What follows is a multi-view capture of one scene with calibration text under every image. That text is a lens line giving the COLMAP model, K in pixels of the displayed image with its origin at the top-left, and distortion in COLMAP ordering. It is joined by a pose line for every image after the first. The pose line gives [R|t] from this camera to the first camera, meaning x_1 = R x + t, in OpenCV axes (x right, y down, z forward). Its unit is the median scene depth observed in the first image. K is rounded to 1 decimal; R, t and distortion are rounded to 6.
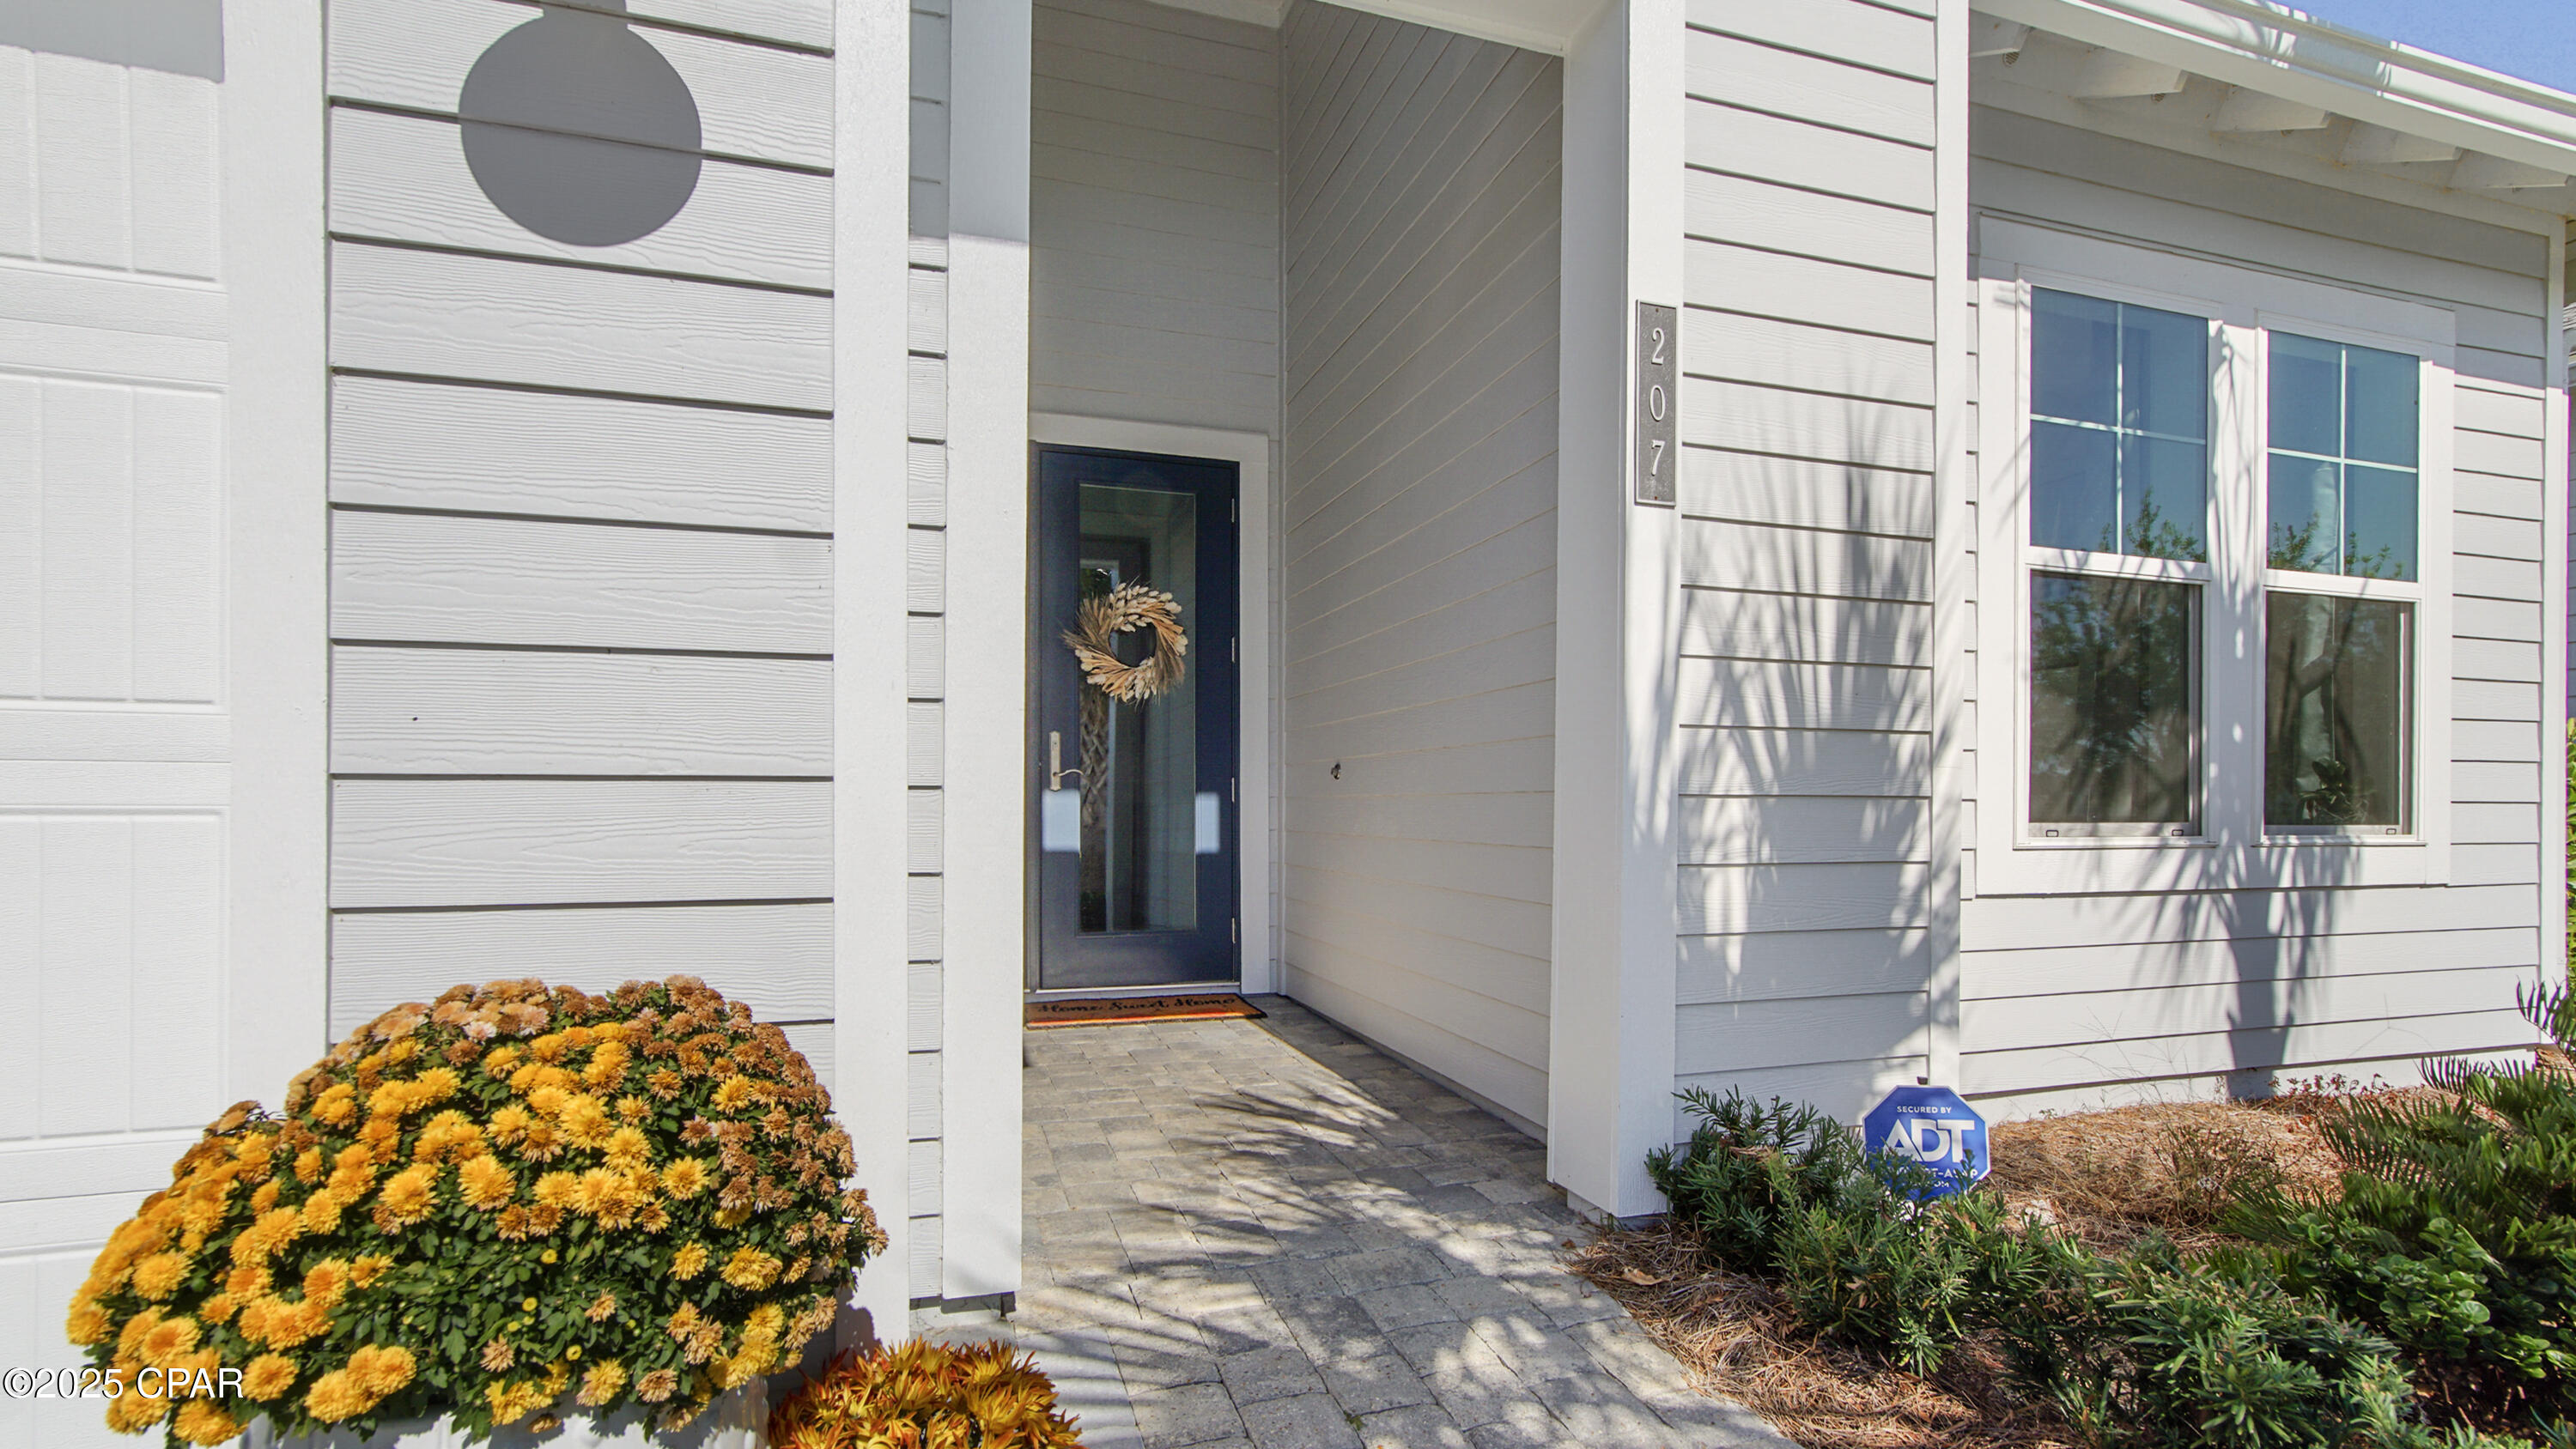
lens RADIAL K [[1249.2, 0, 1303.2], [0, 1249.2, 828.0], [0, 0, 1]] dist [-0.001785, 0.000666]
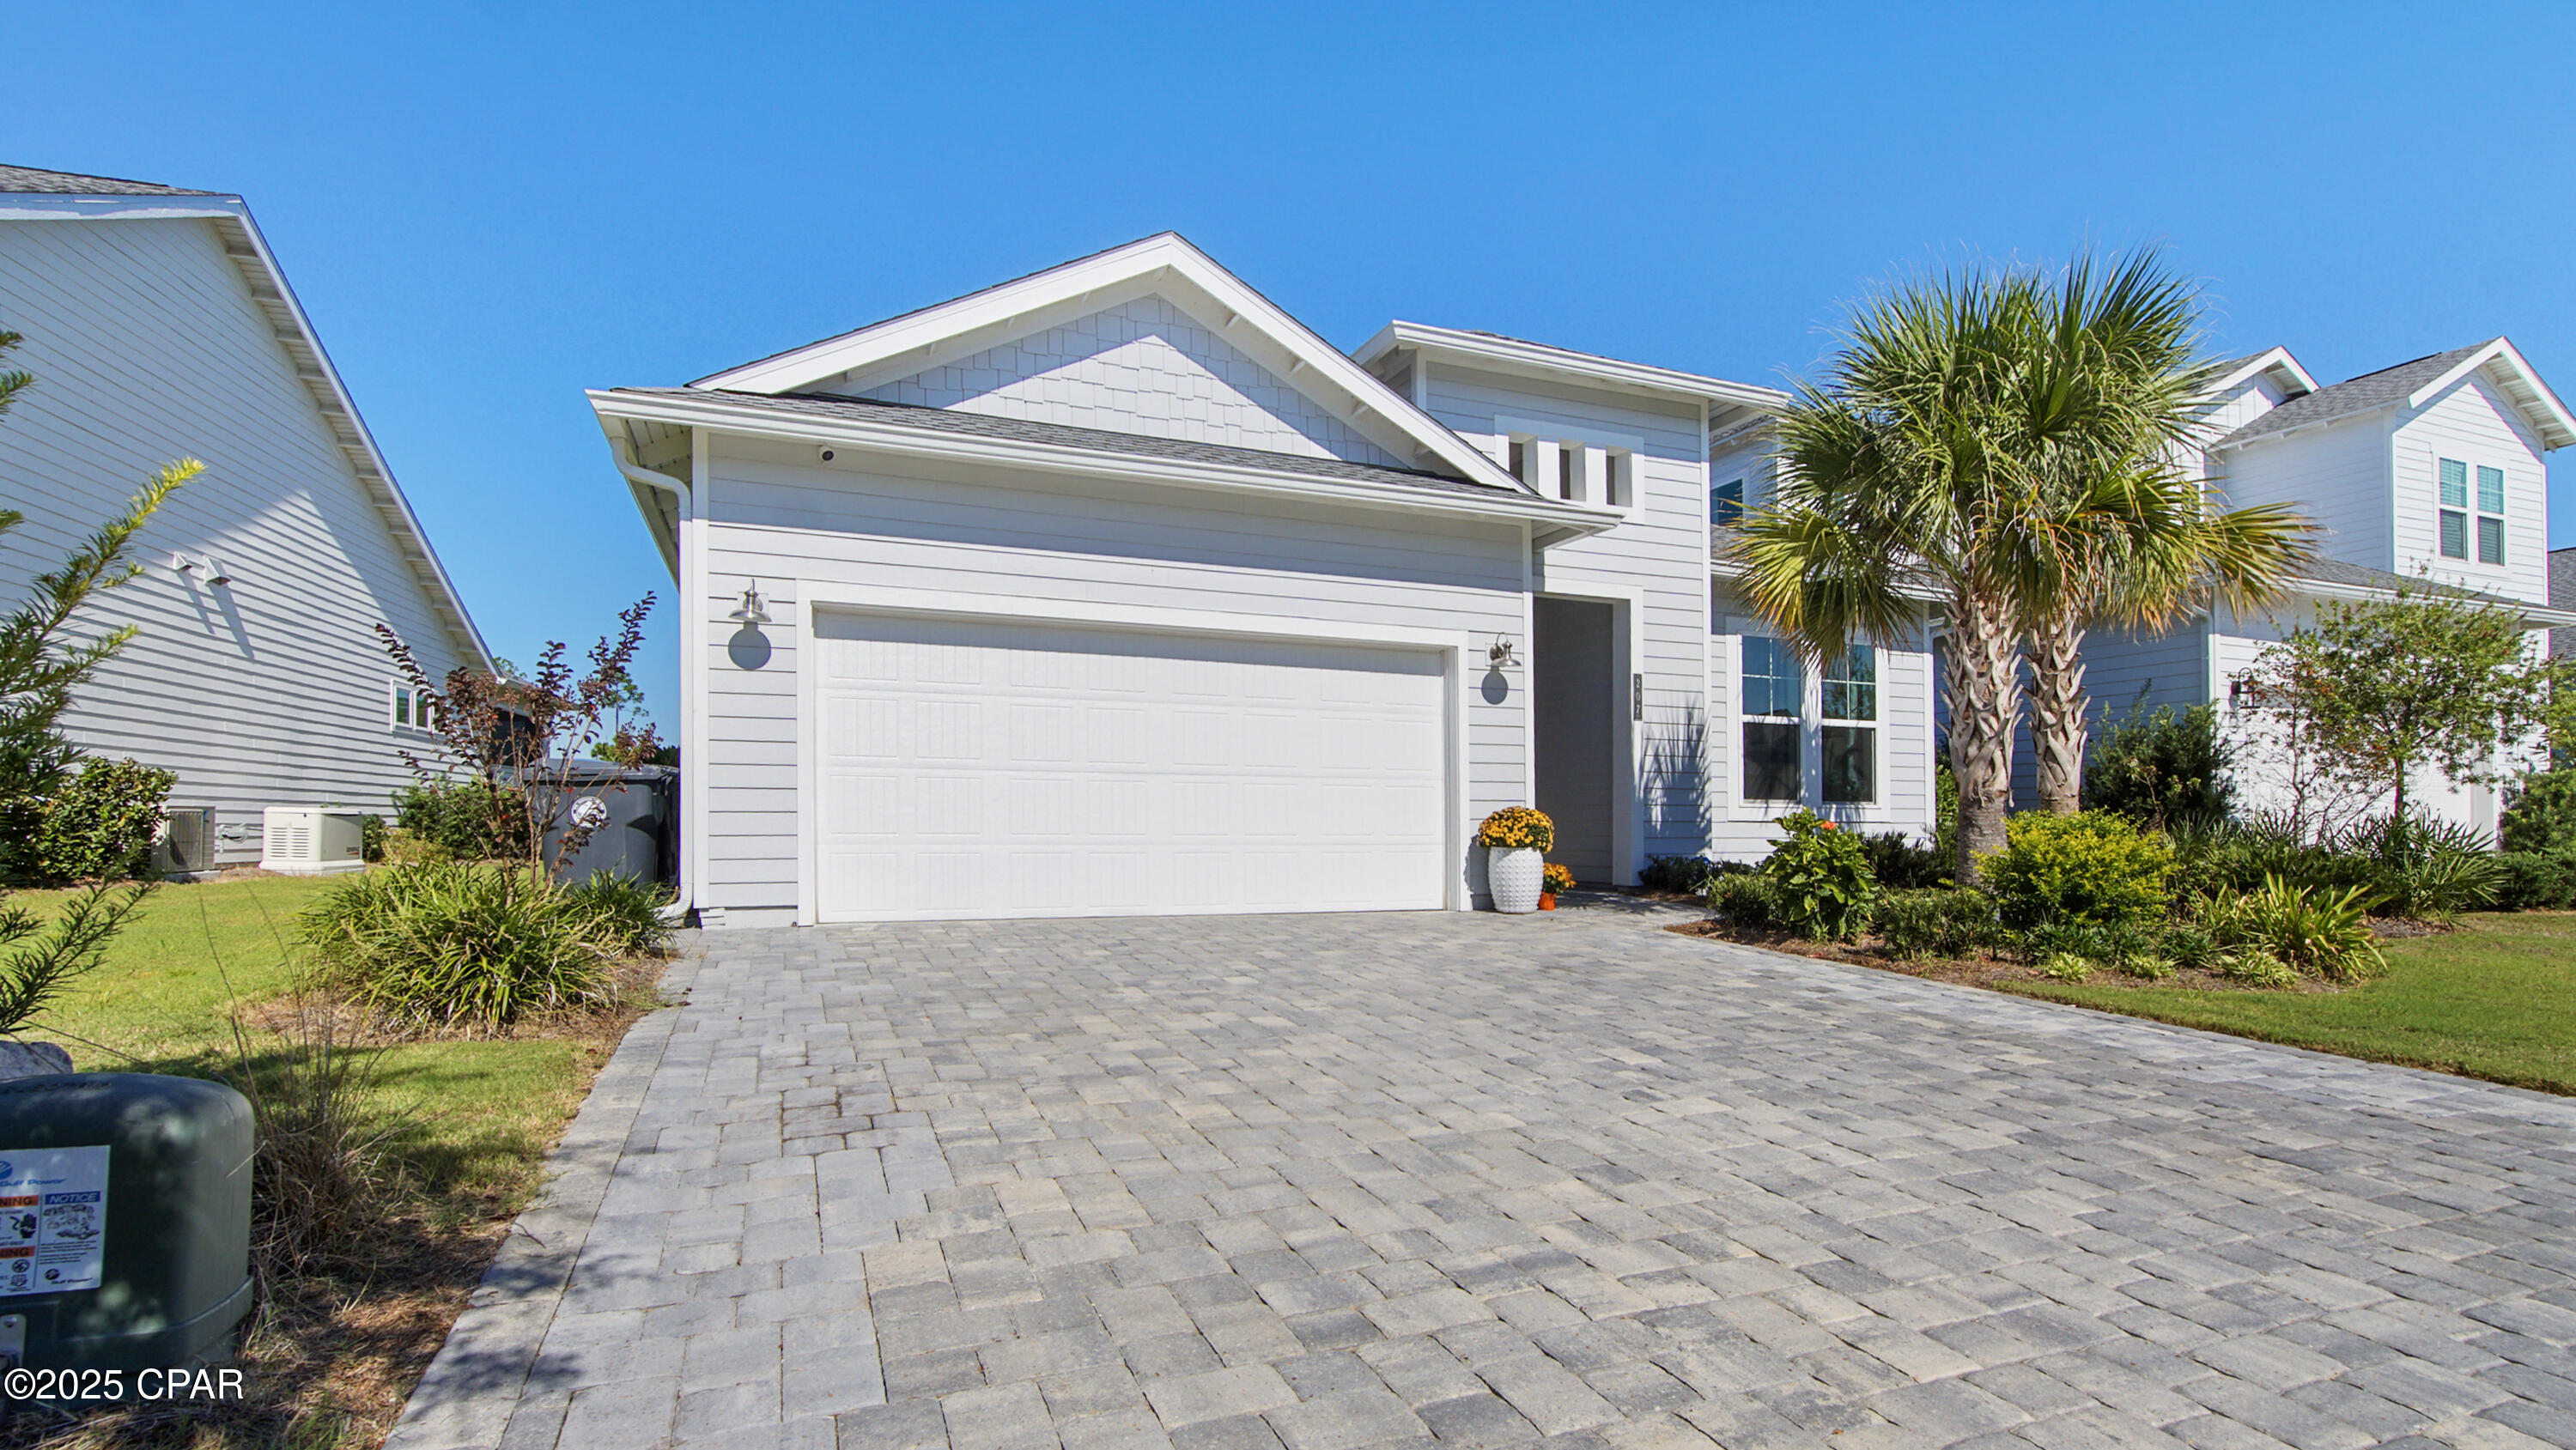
lens RADIAL K [[1168.6, 0, 1280.9], [0, 1168.6, 793.9], [0, 0, 1]] dist [-0.000044, 0.000474]
pose [[0.999370, -0.004137, 0.035253, -0.730814], [0.005939, 0.998672, -0.051167, 0.128506], [-0.034994, 0.051344, 0.998068, -1.982791]]
